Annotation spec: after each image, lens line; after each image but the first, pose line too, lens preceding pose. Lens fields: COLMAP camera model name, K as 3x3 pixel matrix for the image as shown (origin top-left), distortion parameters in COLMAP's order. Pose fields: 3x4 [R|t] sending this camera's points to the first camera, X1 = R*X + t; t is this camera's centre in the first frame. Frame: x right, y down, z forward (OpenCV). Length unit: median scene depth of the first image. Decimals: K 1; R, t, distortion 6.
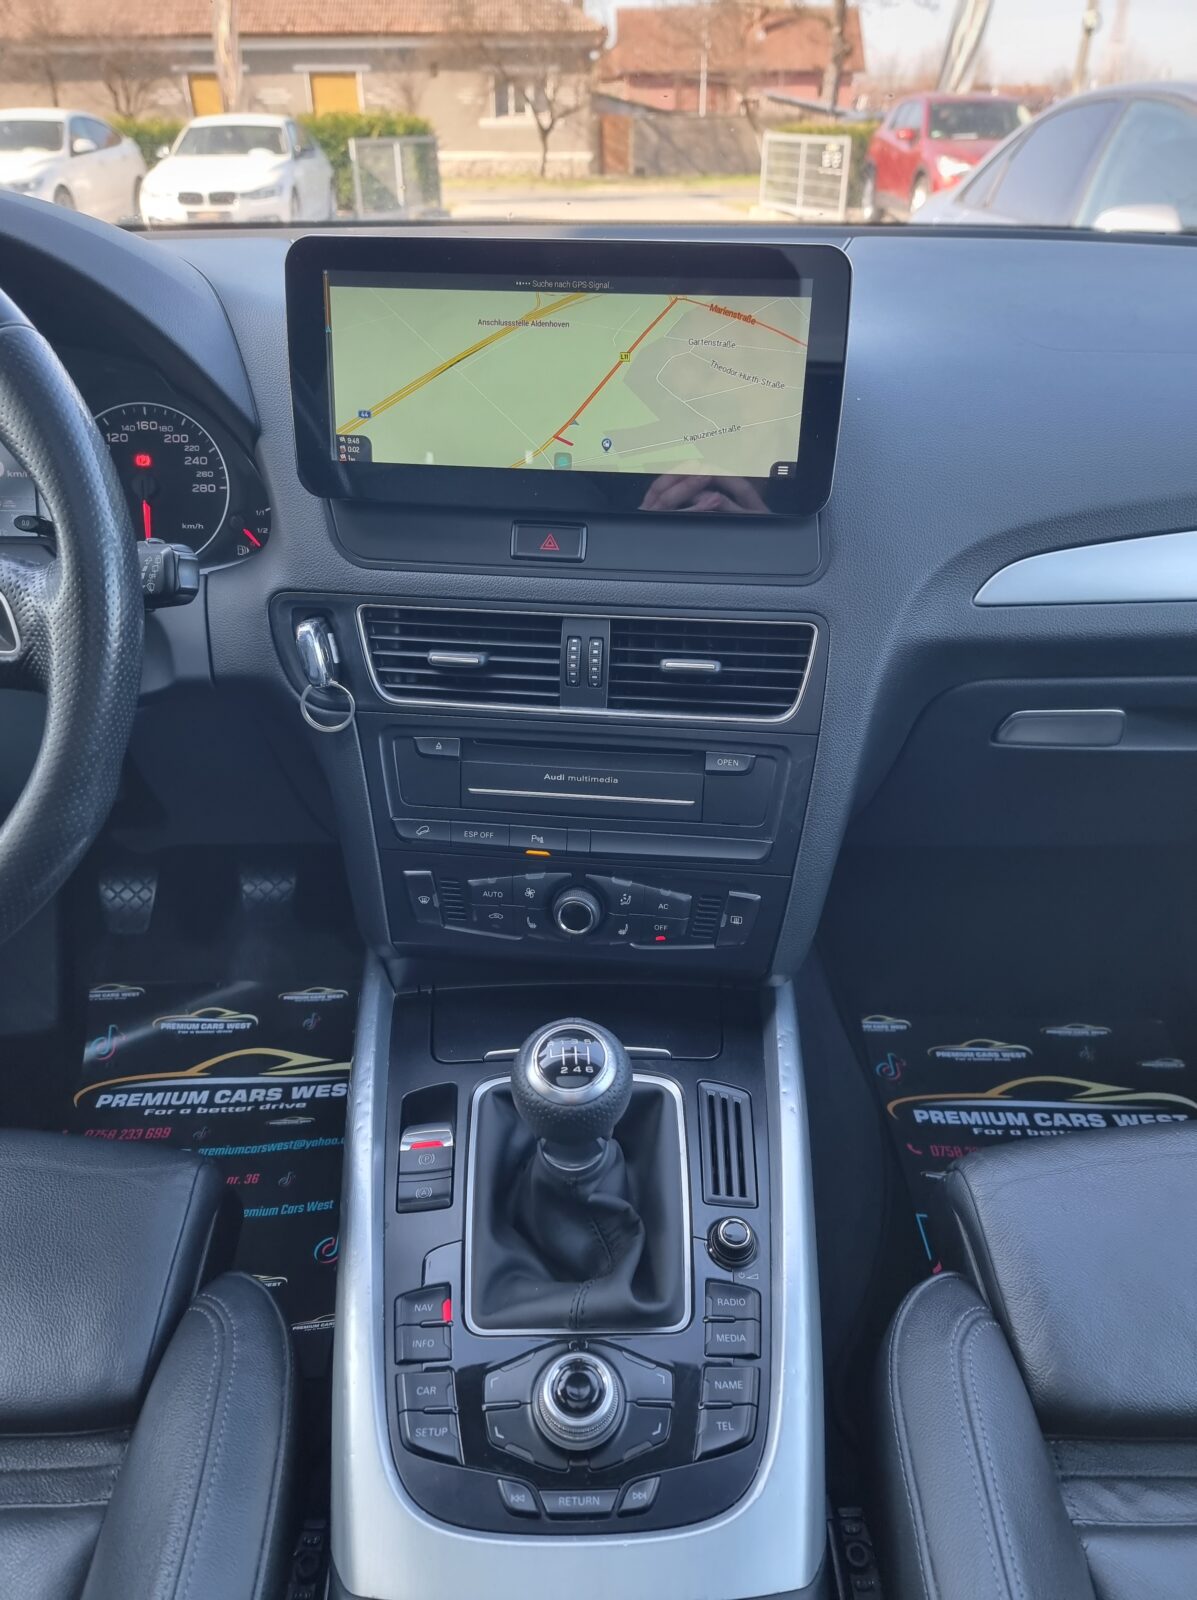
lens RADIAL K [[1126.6, 0, 598.5], [0, 1126.6, 800.0], [0, 0, 1]] dist [0.068062, -0.065867]
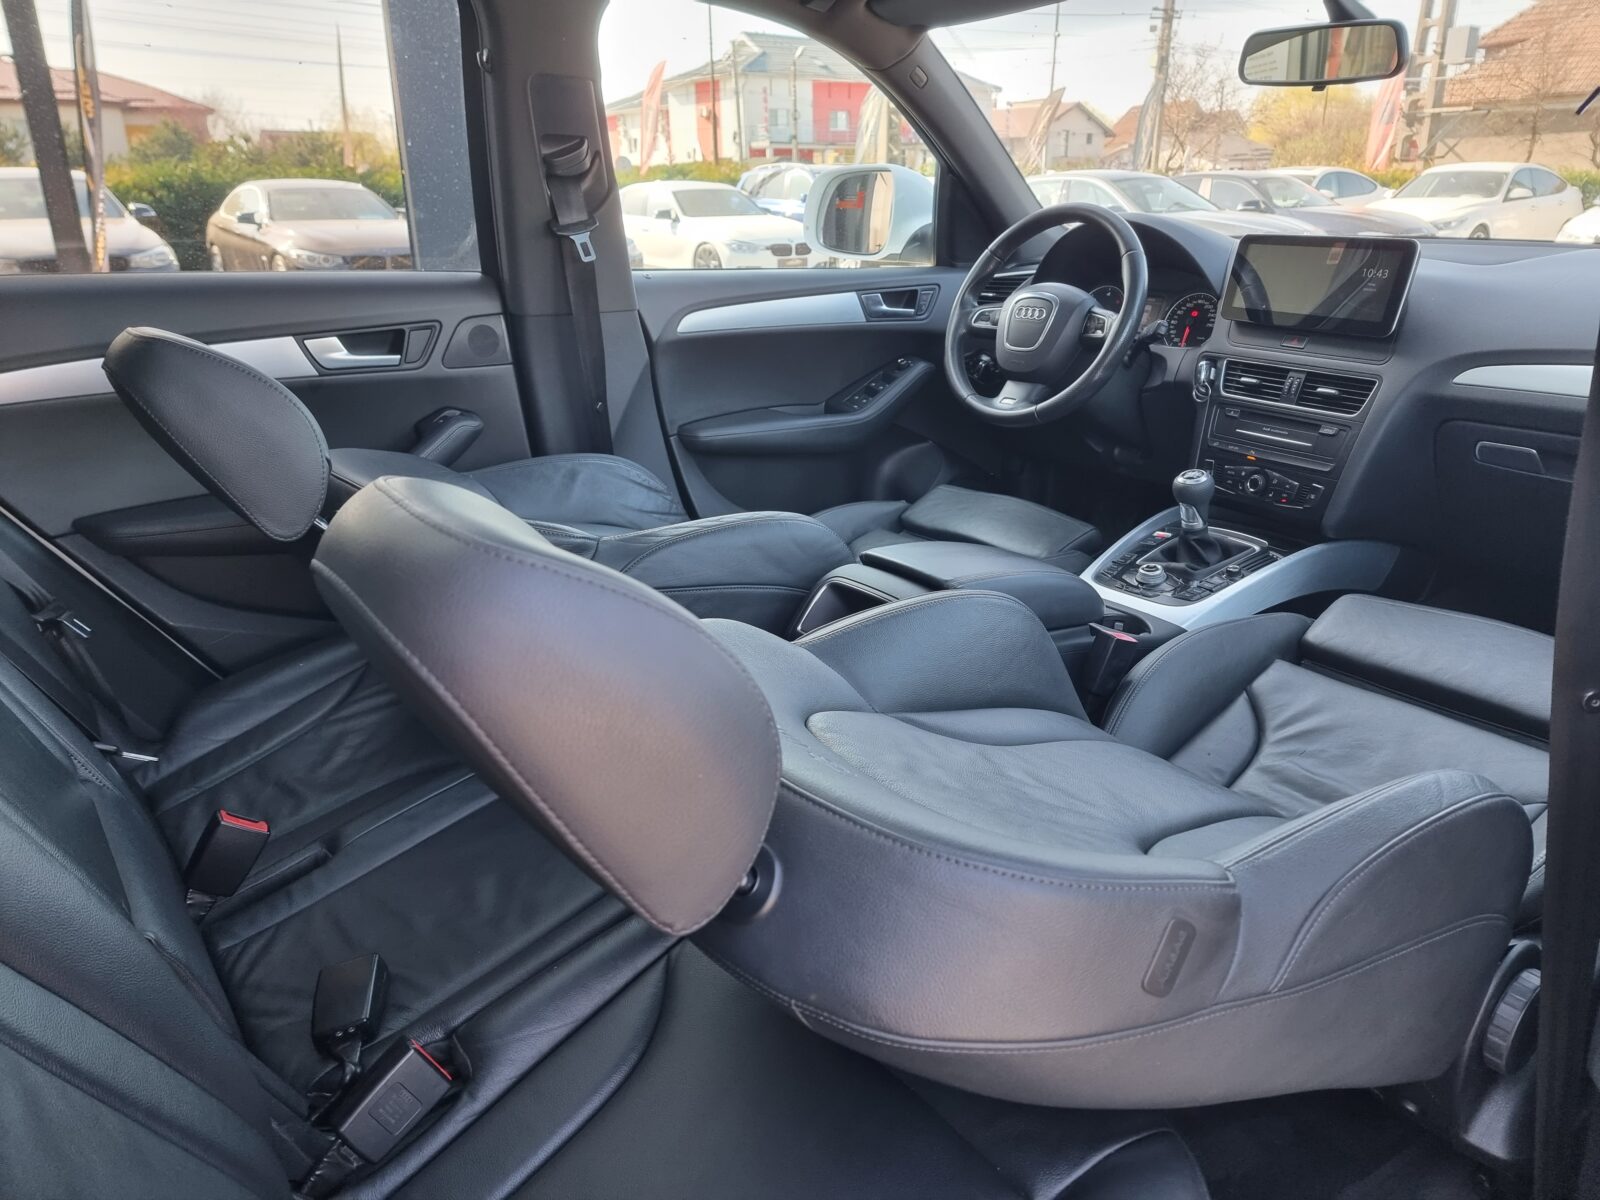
lens RADIAL K [[1131.9, 0, 795.9], [0, 1131.9, 602.1], [0, 0, 1]] dist [0.084815, -0.060570]
pose [[0.594357, 0.273145, -0.756394, 0.812144], [-0.403410, 0.914921, 0.013401, 0.425220], [0.695701, 0.297172, 0.653979, -0.775386]]
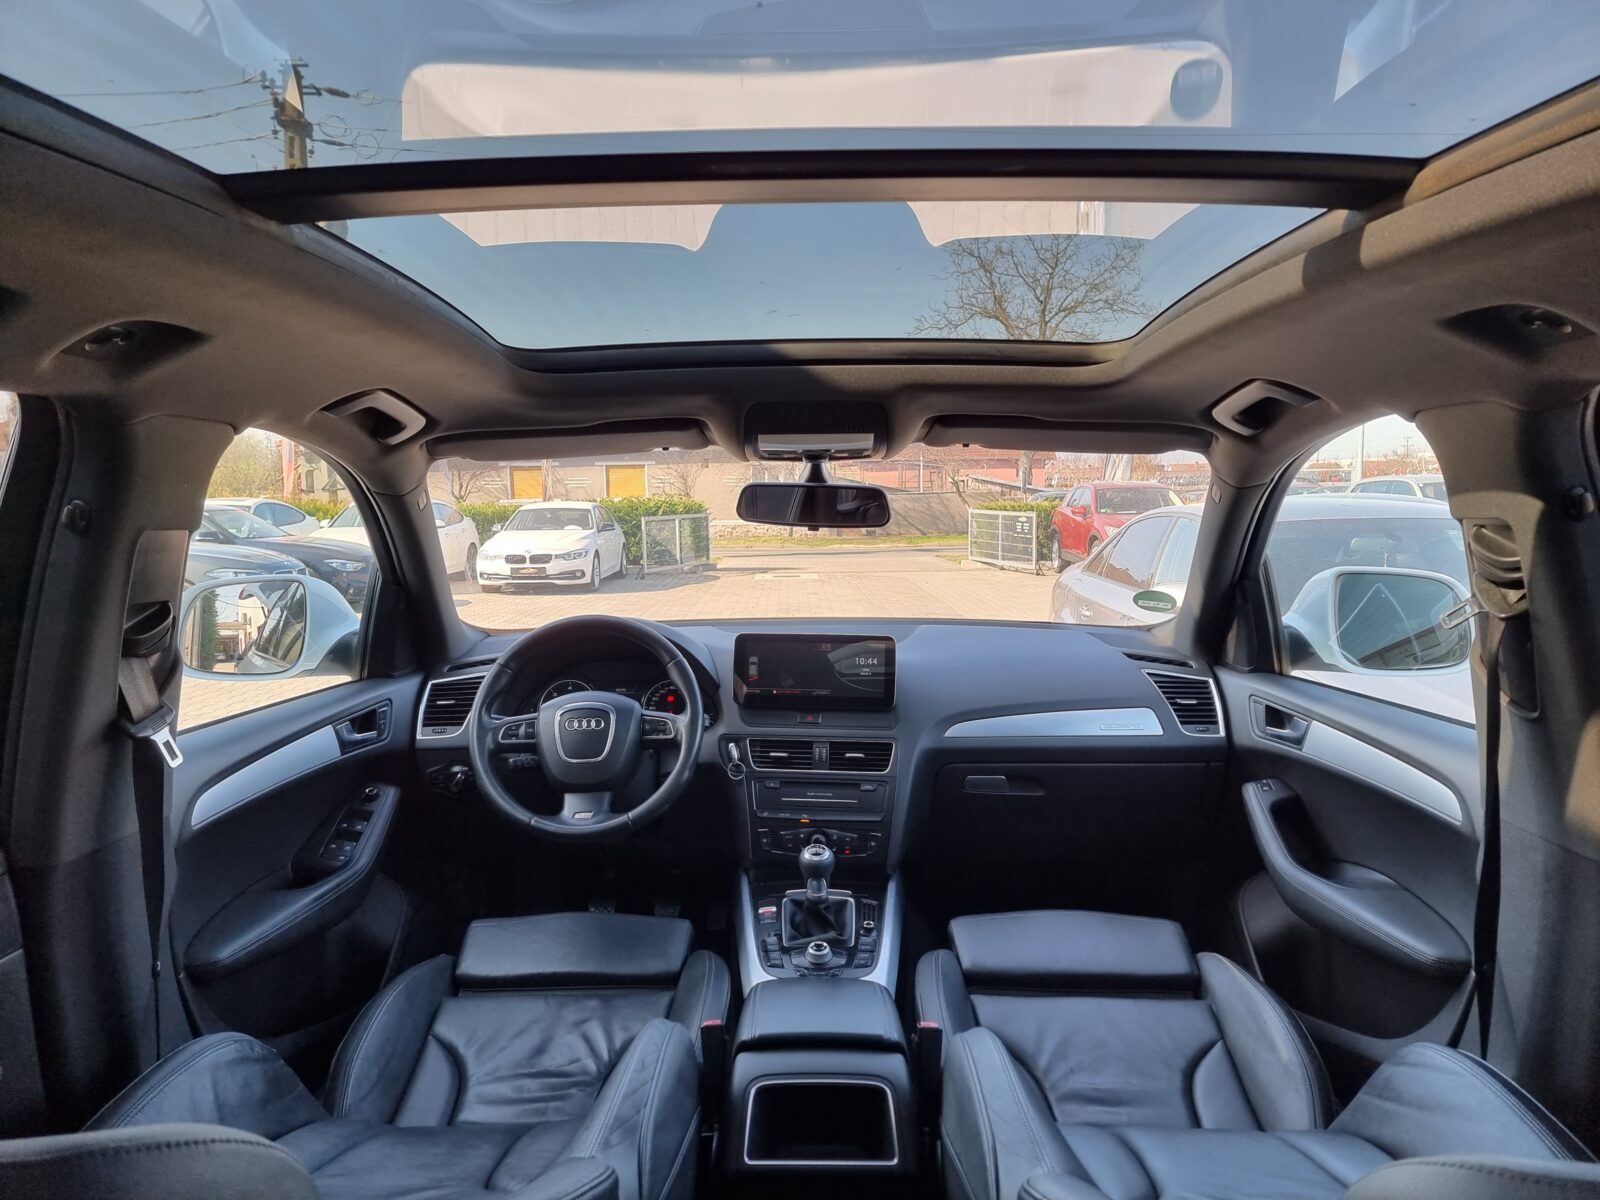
lens RADIAL K [[1131.9, 0, 795.9], [0, 1131.9, 602.1], [0, 0, 1]] dist [0.084815, -0.060570]
pose [[0.999290, -0.005246, -0.037306, 0.020656], [-0.010964, 0.906894, -0.421216, 0.449491], [0.036042, 0.421326, 0.906193, -1.110823]]
